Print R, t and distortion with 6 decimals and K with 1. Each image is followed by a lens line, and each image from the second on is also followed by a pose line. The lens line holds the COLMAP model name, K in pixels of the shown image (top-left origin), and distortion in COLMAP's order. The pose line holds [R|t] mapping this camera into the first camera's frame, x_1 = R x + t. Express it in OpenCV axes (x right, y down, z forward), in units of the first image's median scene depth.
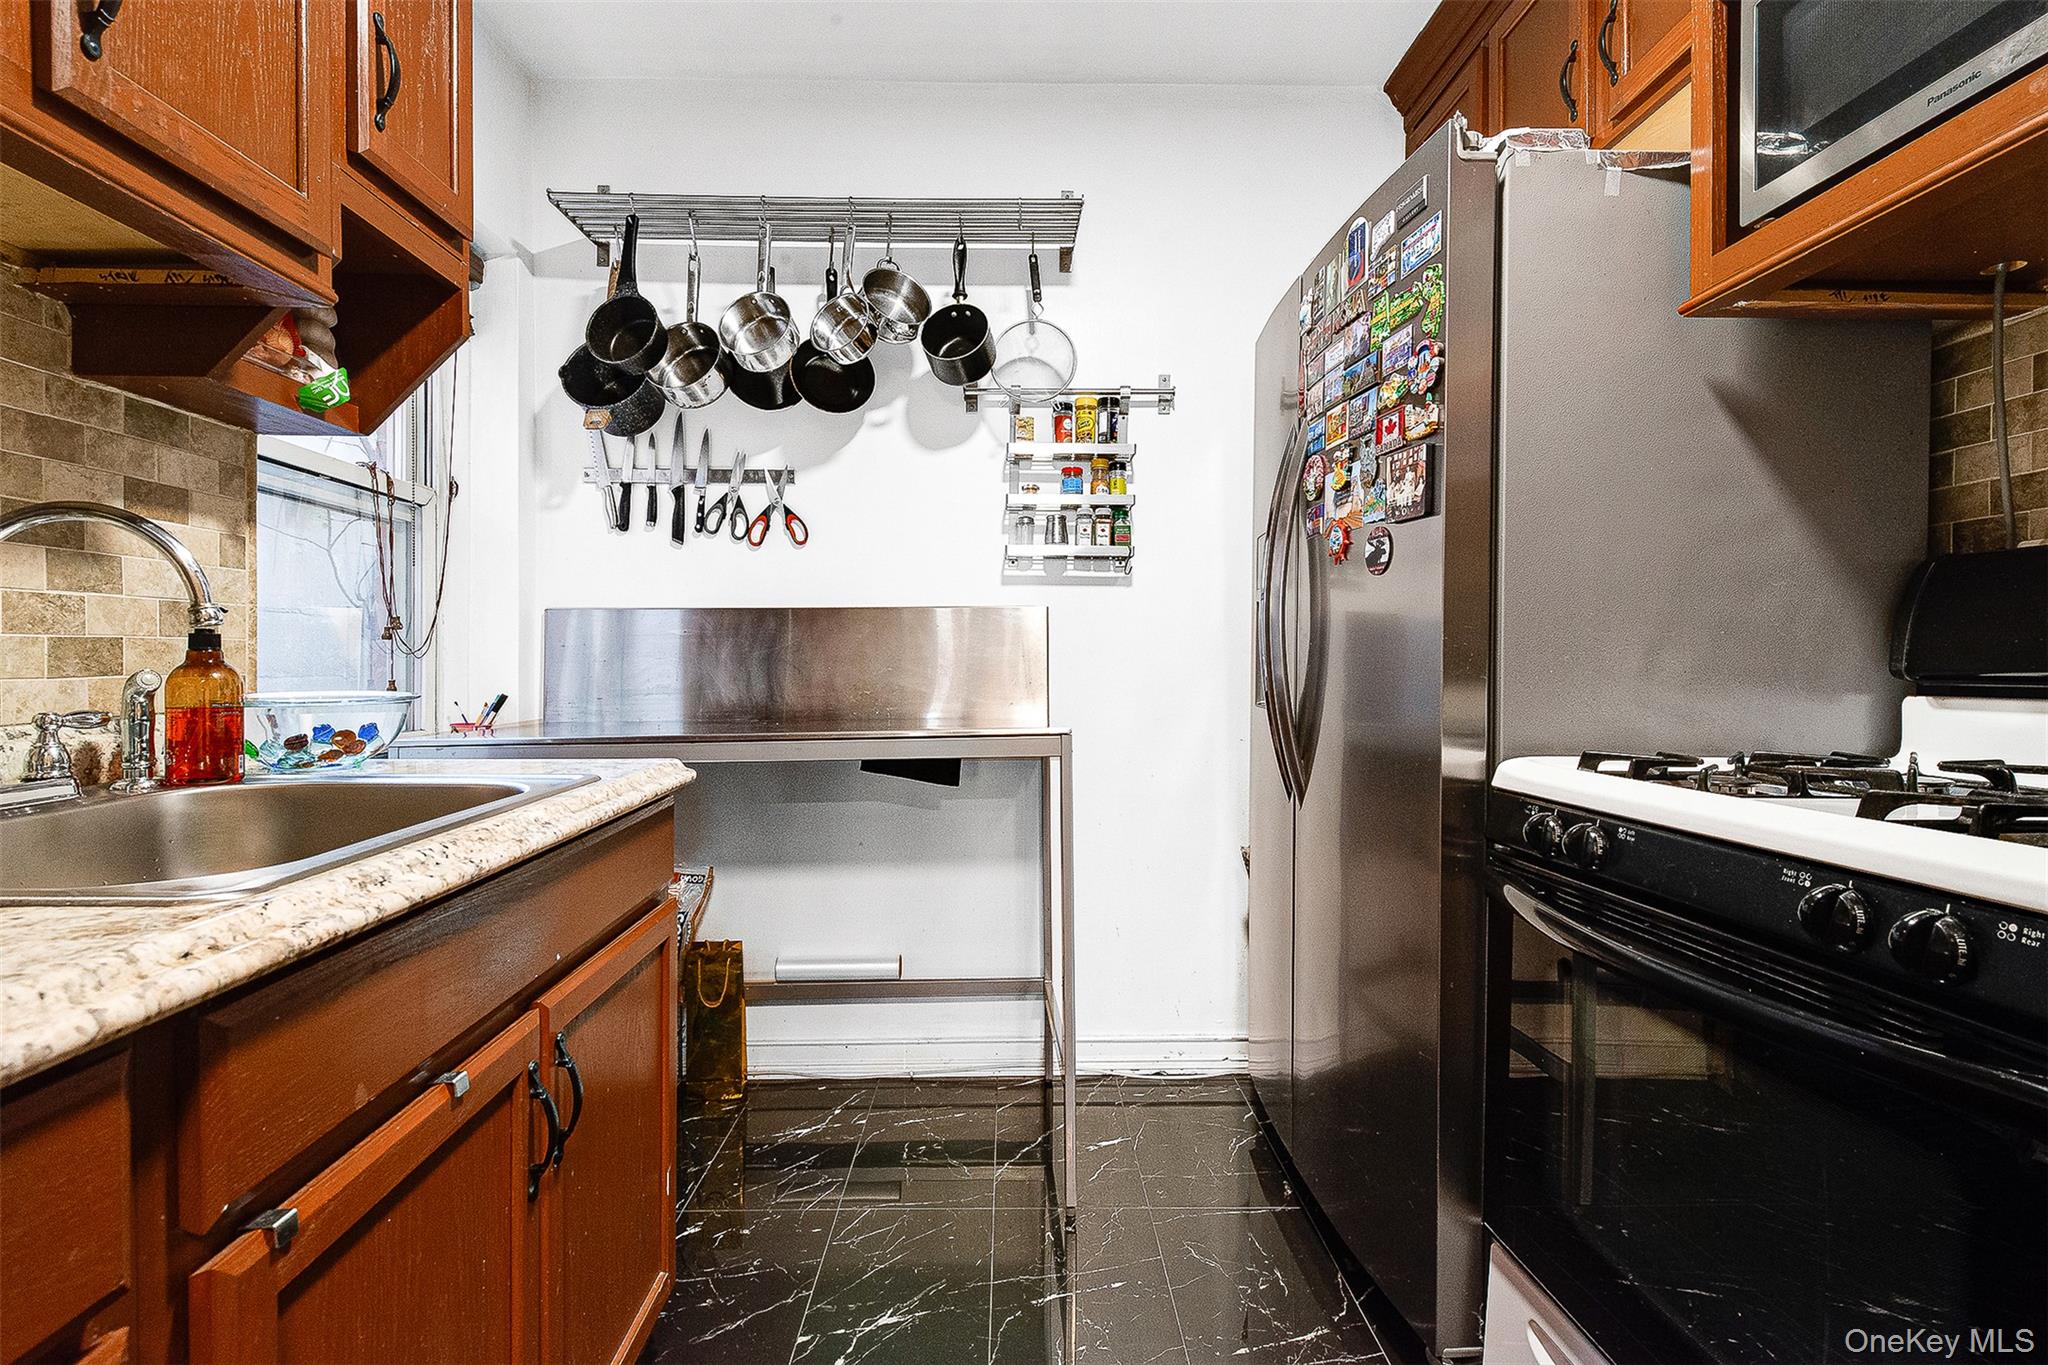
lens RADIAL K [[932.3, 0, 999.5], [0, 932.3, 671.5], [0, 0, 1]] dist [0.000308, -0.000268]
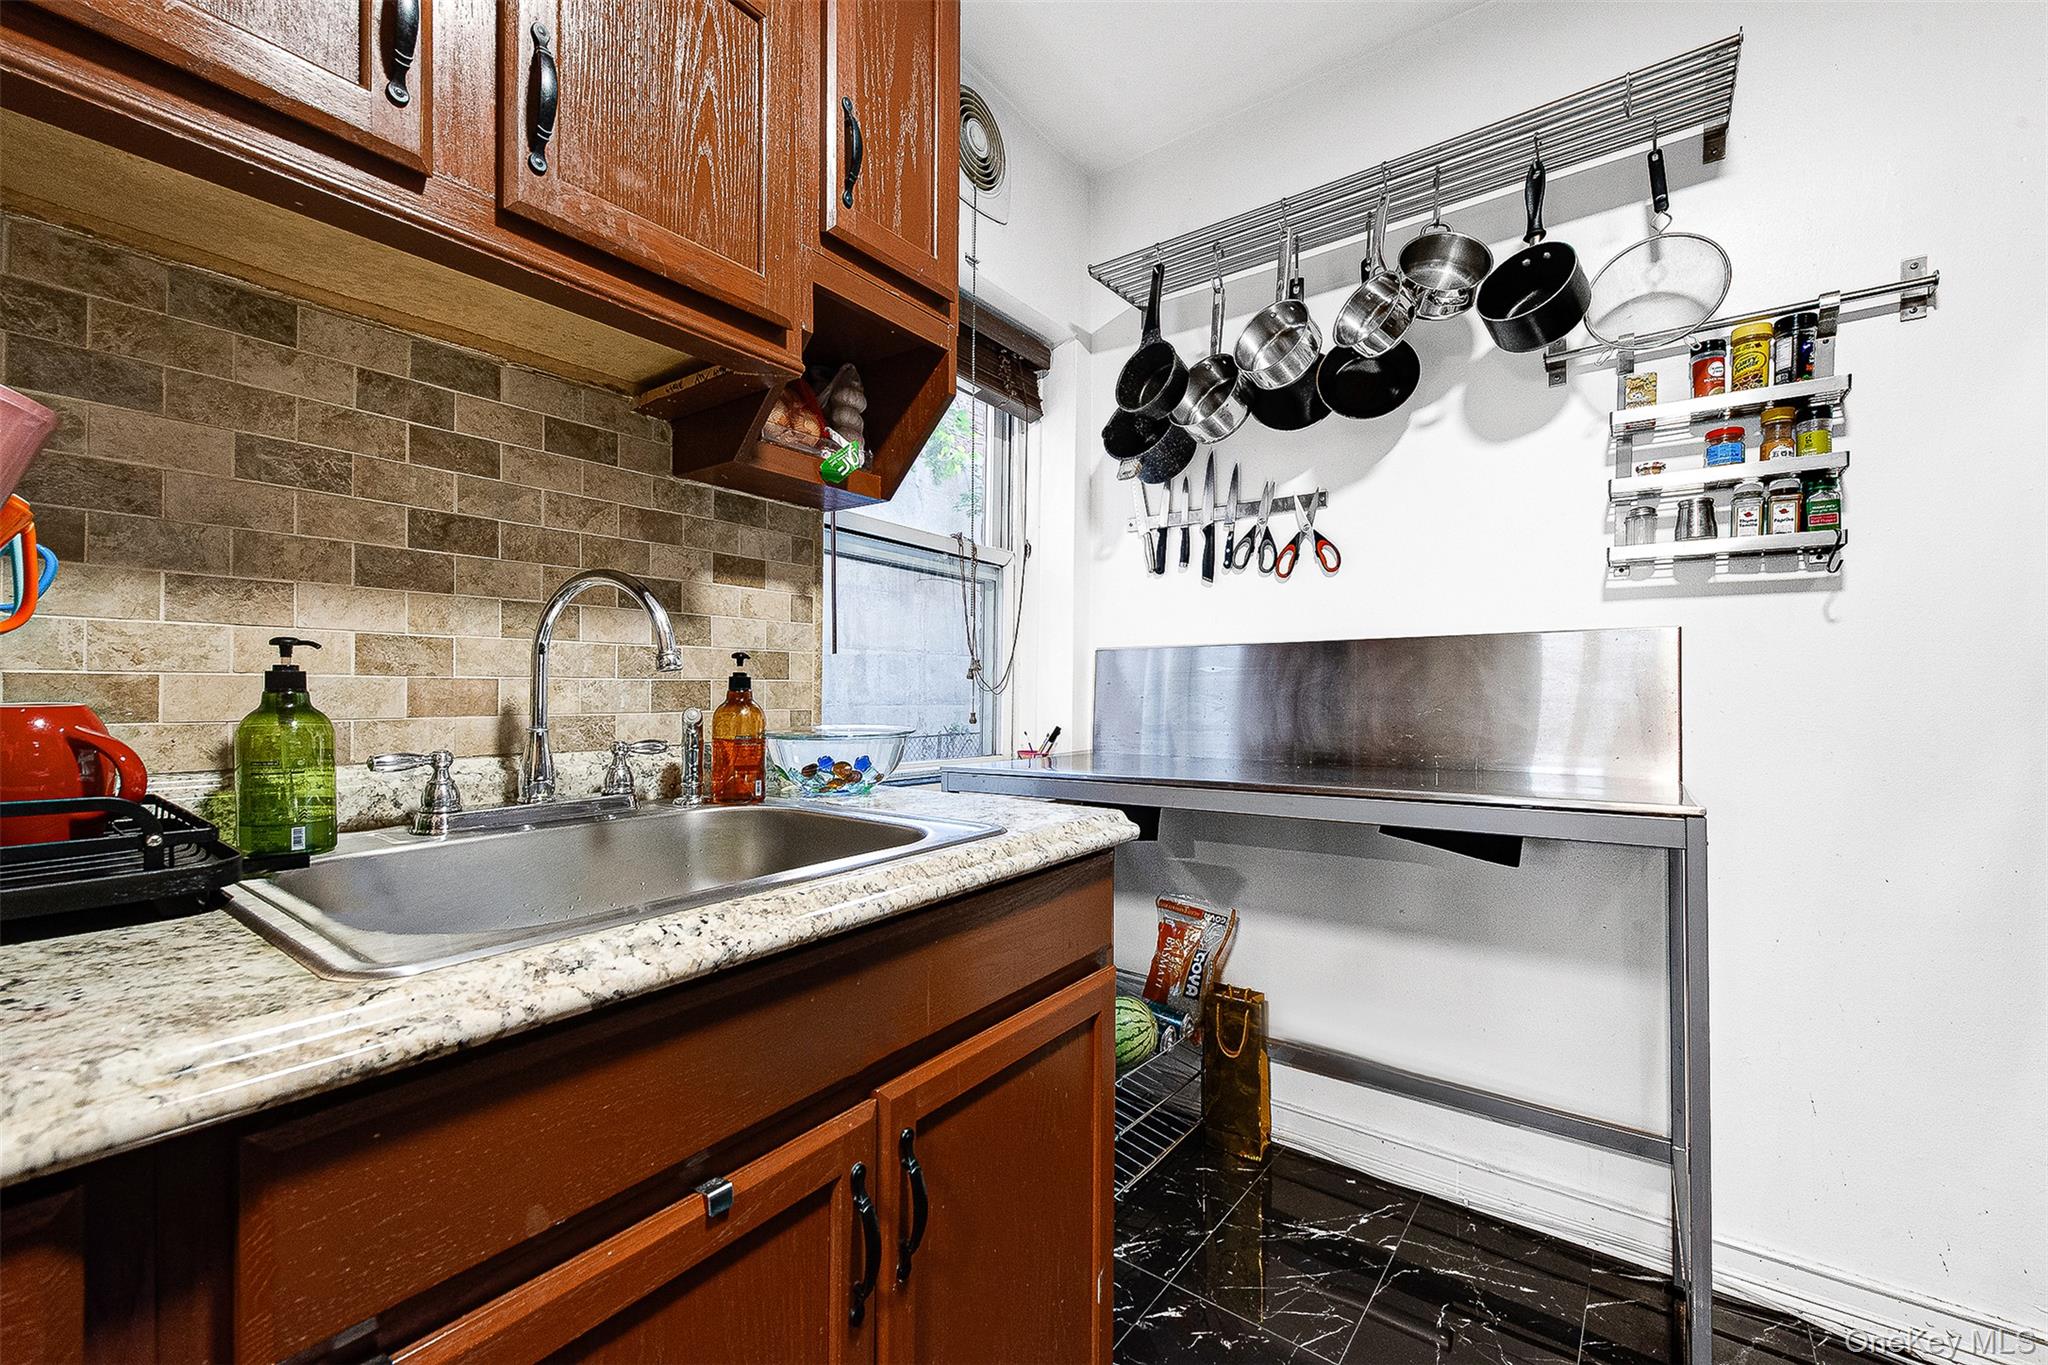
lens RADIAL K [[813.7, 0, 1023.7], [0, 813.7, 691.5], [0, 0, 1]] dist [0.013320, -0.006172]
pose [[0.794020, 0.001930, -0.607888, 0.034369], [-0.010656, 0.999886, -0.010744, -0.006860], [0.607798, 0.015008, 0.793950, 0.188004]]
